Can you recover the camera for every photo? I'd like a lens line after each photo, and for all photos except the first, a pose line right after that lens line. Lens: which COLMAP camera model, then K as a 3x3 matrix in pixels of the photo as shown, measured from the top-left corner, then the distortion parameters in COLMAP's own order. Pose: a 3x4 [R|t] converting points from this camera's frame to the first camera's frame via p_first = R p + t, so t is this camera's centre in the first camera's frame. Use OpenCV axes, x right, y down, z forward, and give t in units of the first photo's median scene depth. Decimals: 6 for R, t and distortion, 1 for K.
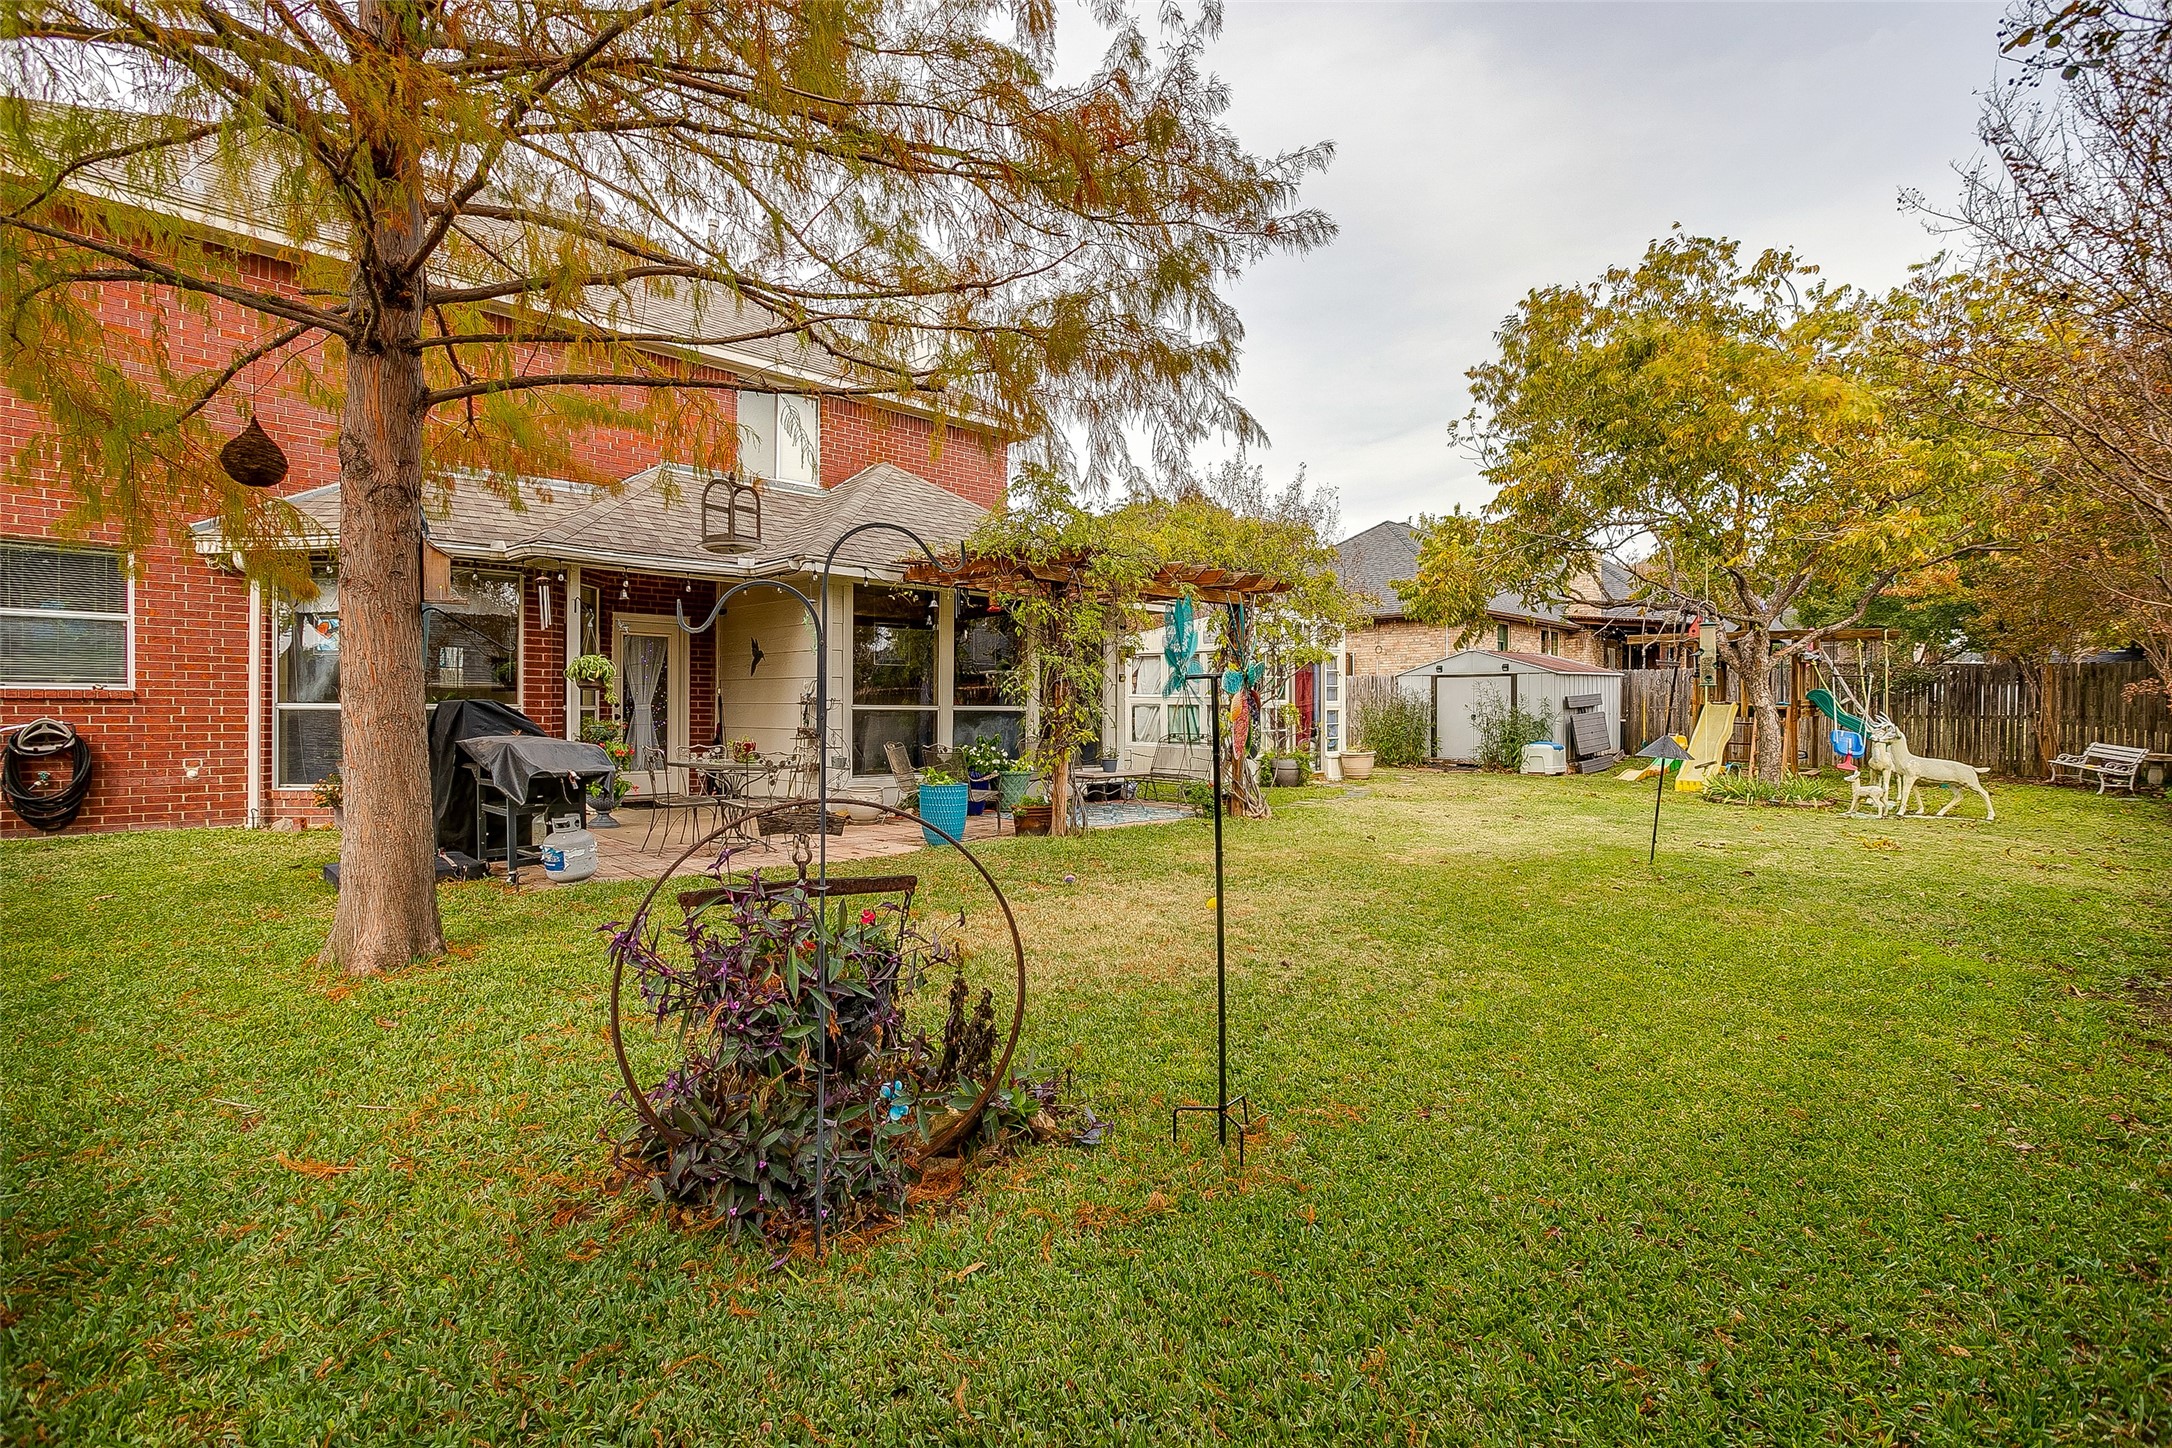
lens RADIAL K [[1057.9, 0, 1086.0], [0, 1057.9, 724.0], [0, 0, 1]] dist [-0.040164, 0.031106]
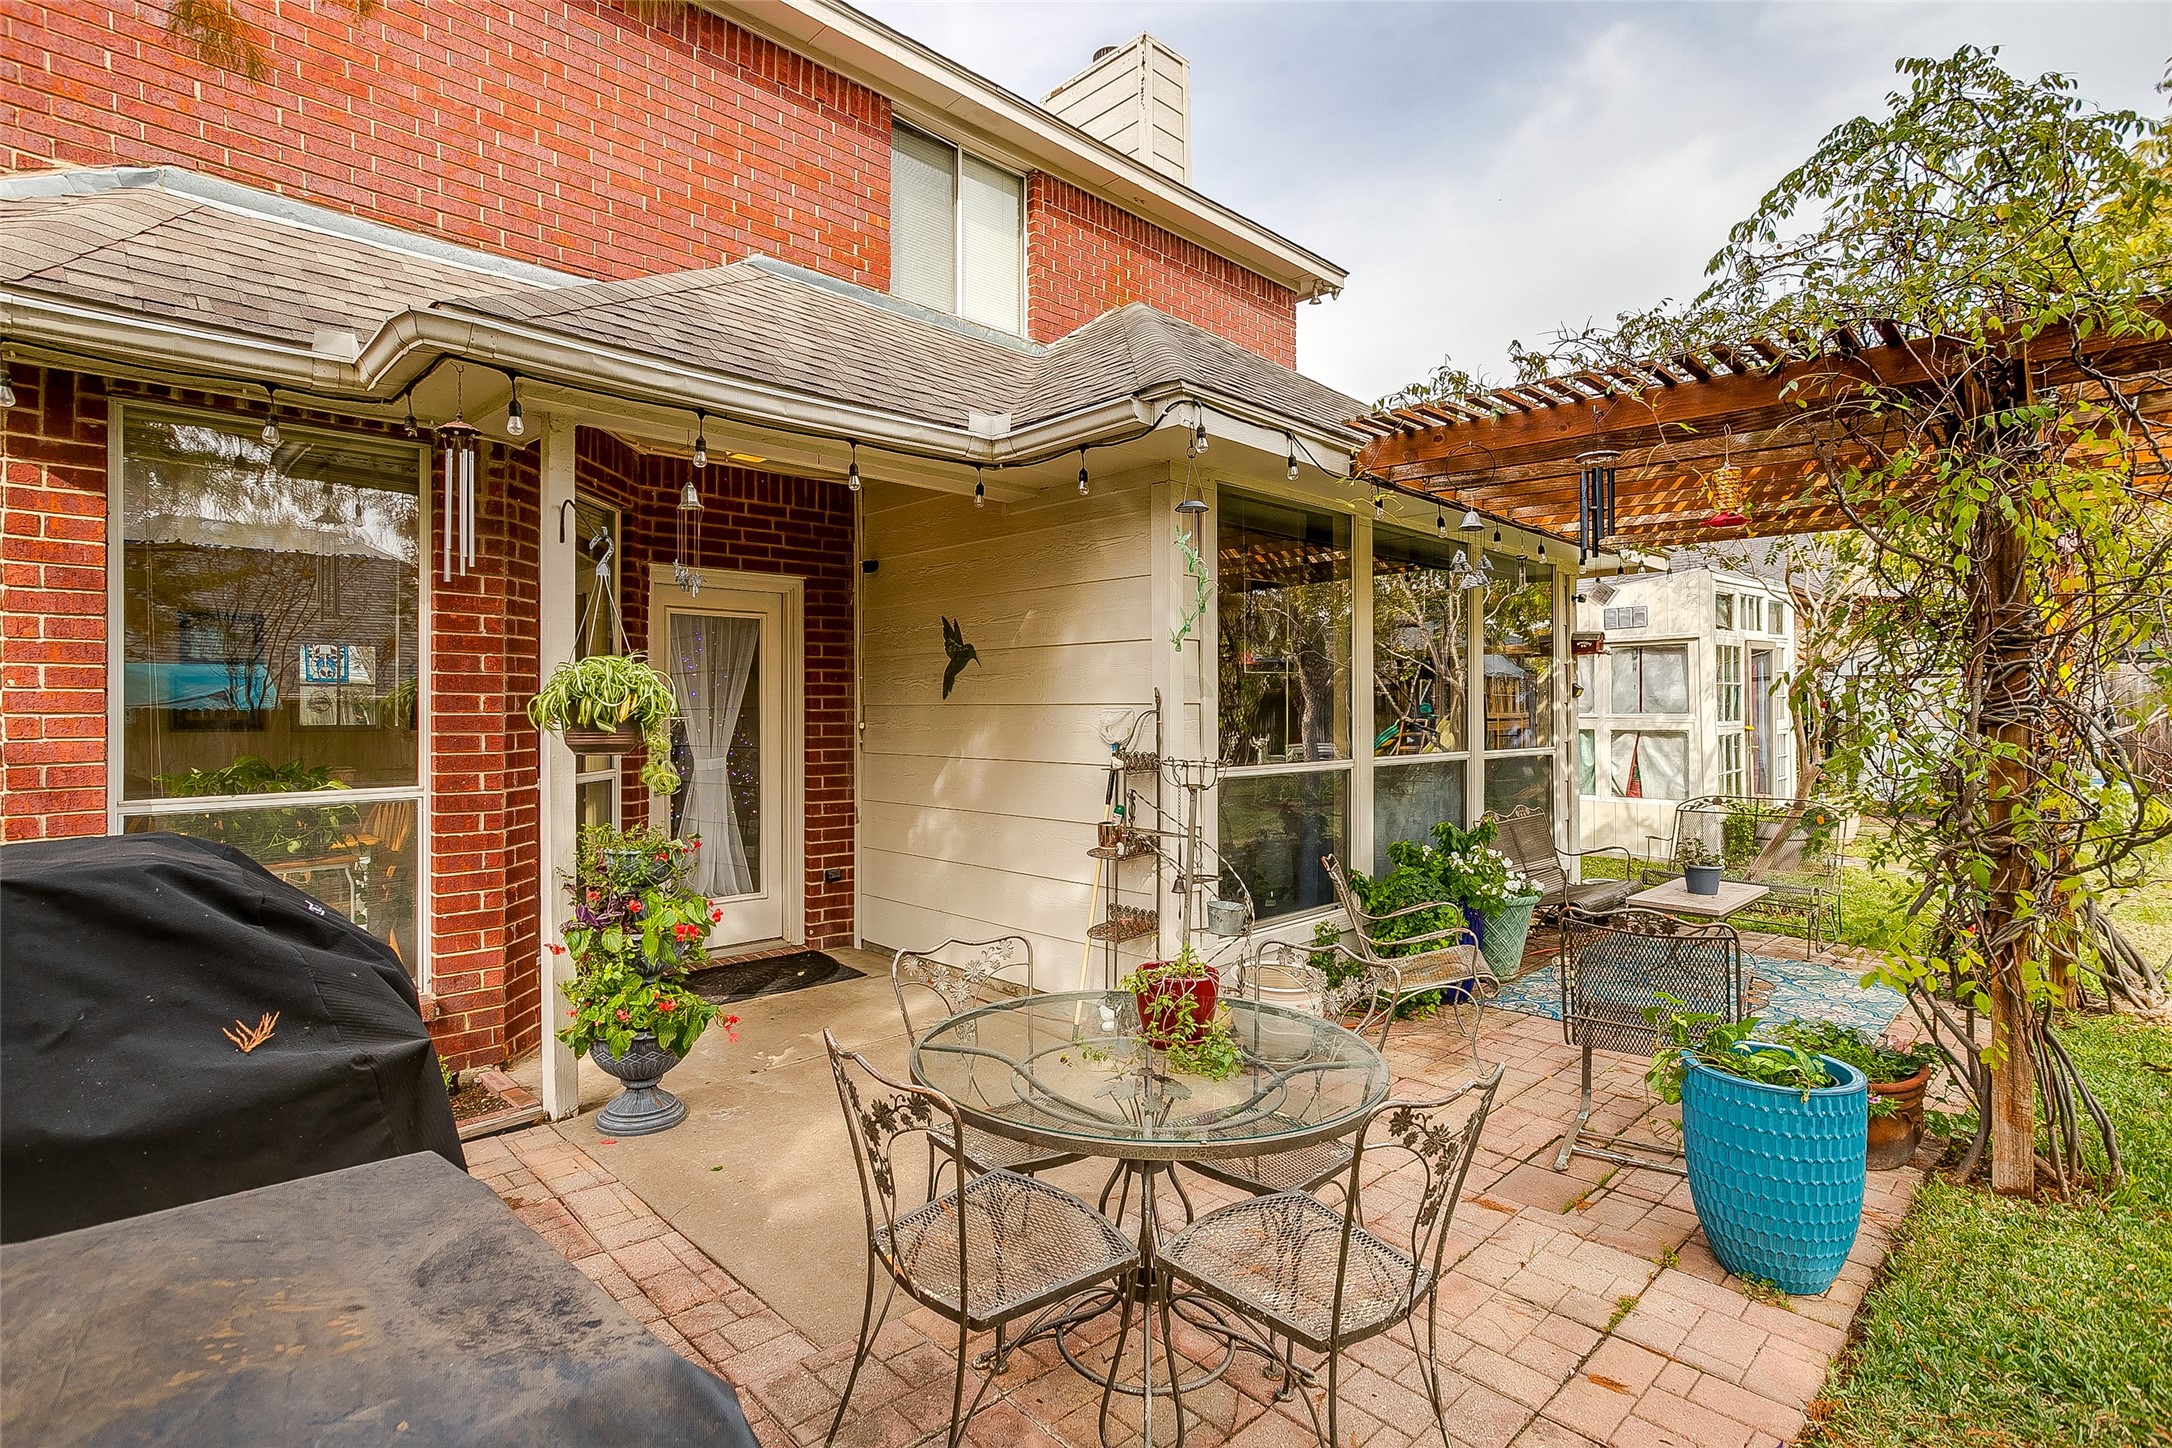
lens RADIAL K [[1057.9, 0, 1086.0], [0, 1057.9, 724.0], [0, 0, 1]] dist [-0.040164, 0.031106]
pose [[0.999967, -0.007389, -0.003516, -0.234572], [0.007396, 0.999971, 0.001922, -0.032320], [0.003502, -0.001948, 0.999992, 0.491809]]
